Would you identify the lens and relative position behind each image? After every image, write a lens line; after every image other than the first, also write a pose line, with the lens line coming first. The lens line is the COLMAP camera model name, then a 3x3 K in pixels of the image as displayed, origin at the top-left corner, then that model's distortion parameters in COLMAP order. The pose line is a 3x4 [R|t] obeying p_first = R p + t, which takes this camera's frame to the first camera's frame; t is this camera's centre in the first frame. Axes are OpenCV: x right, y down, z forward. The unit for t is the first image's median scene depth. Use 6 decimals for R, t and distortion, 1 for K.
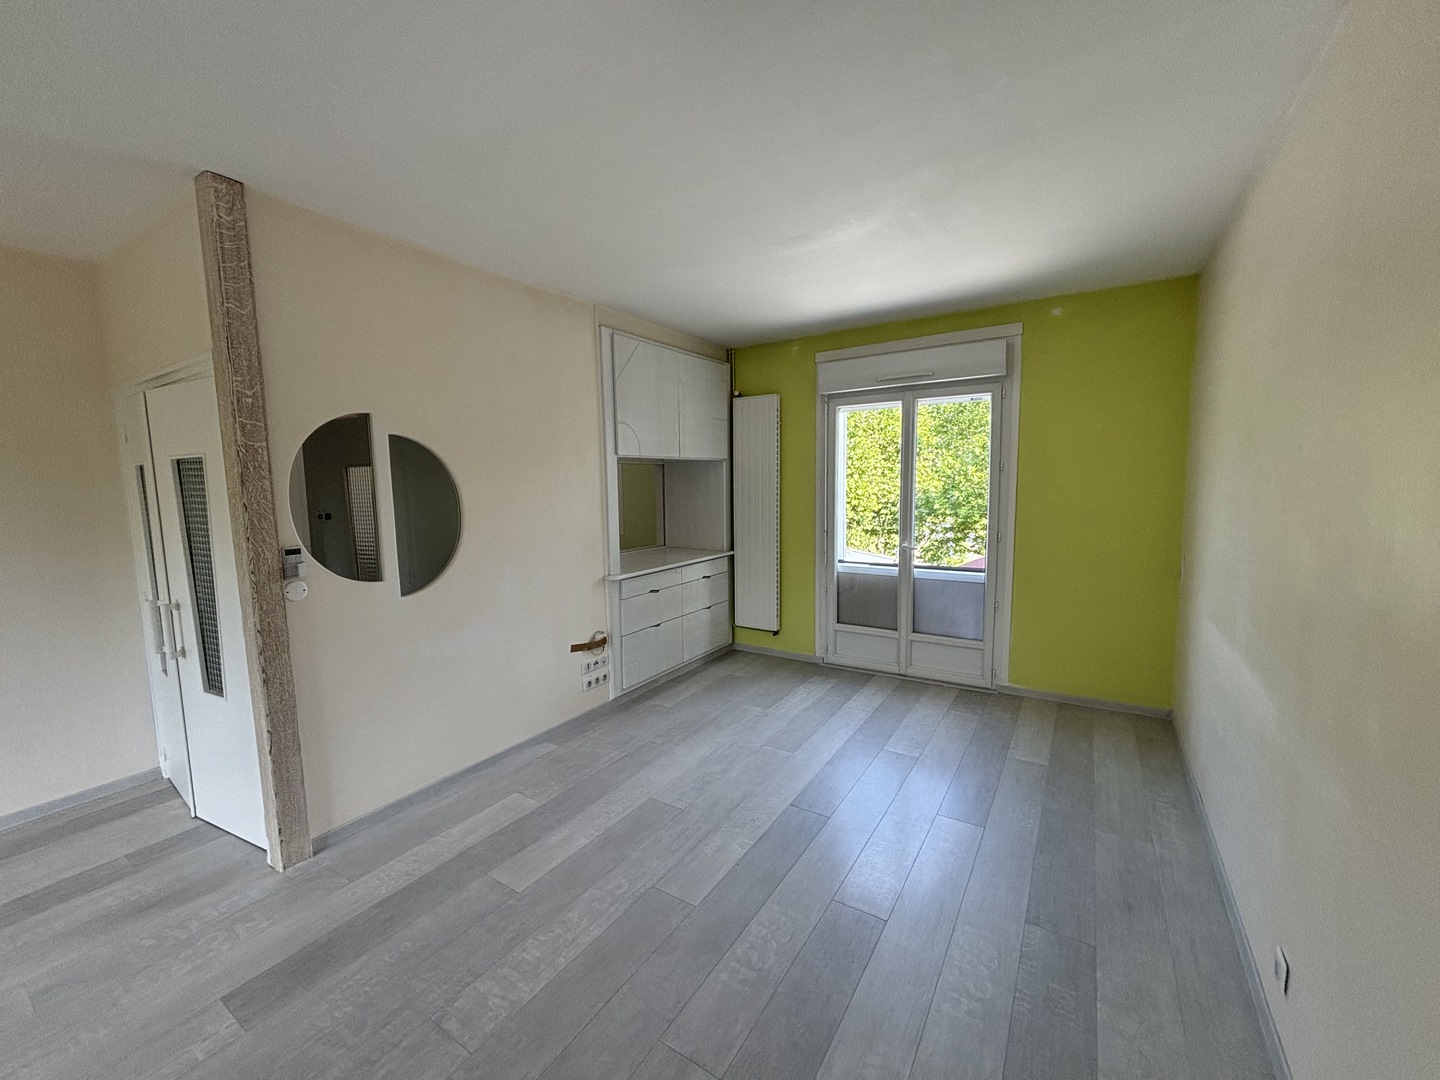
lens RADIAL K [[579.4, 0, 717.3], [0, 579.4, 541.5], [0, 0, 1]] dist [0.000440, -0.000239]
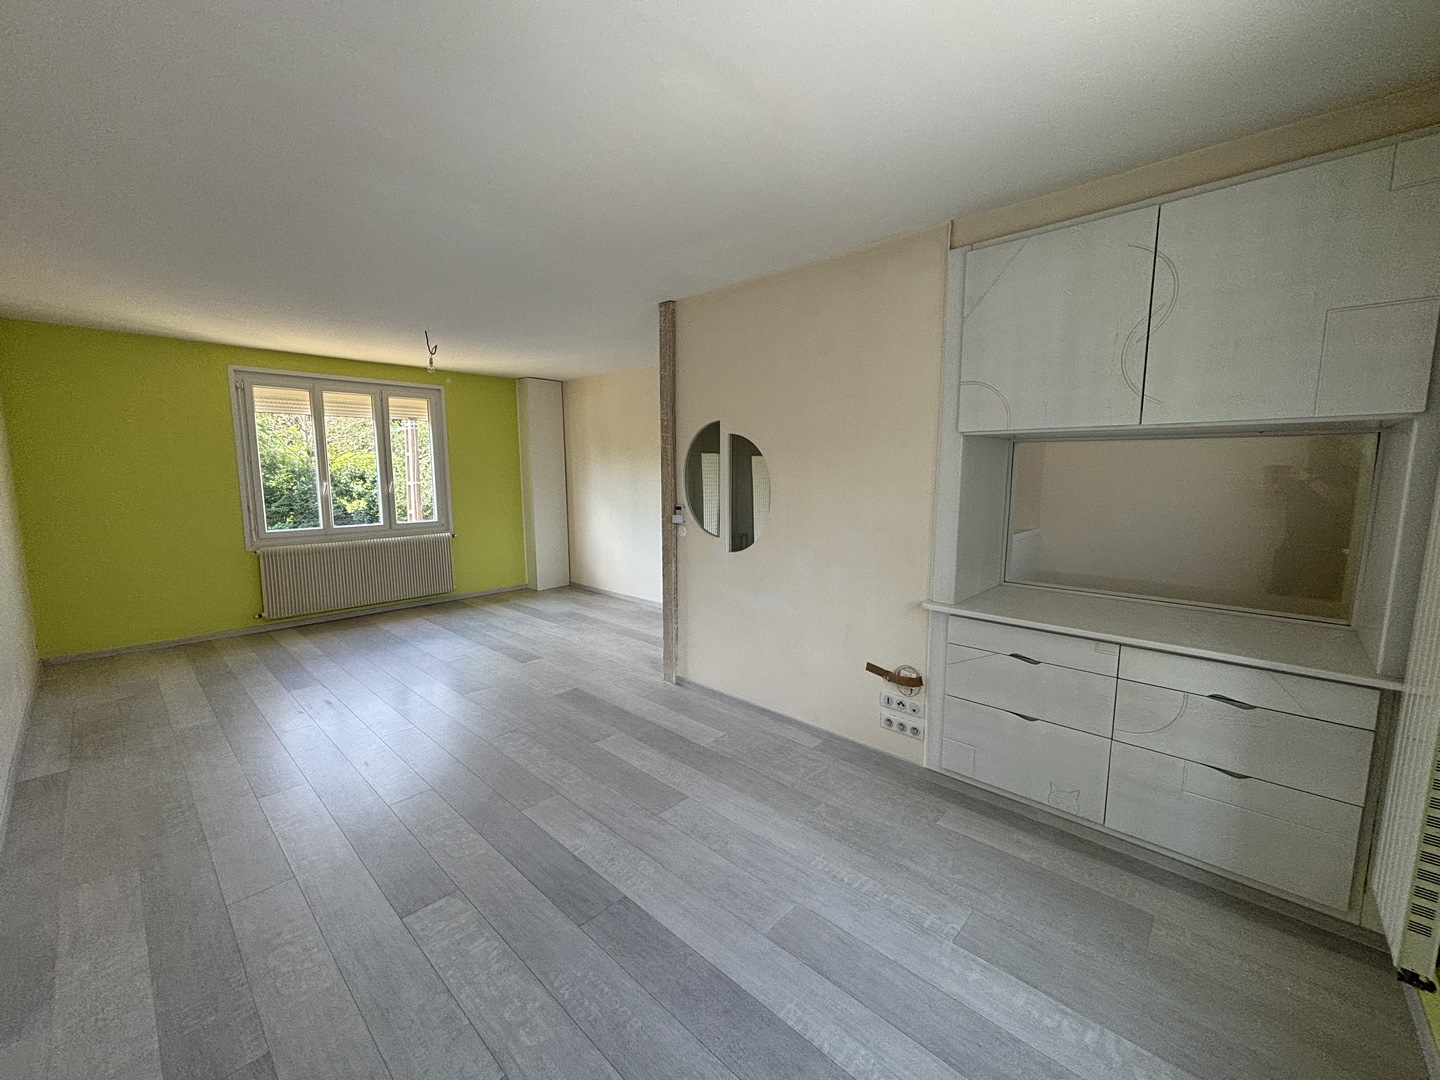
lens RADIAL K [[579.4, 0, 717.3], [0, 579.4, 541.5], [0, 0, 1]] dist [0.000440, -0.000239]
pose [[-0.187327, 0.142350, -0.971928, 0.574991], [-0.102123, 0.981260, 0.163400, -0.109513], [0.976975, 0.129865, -0.169279, 0.870619]]
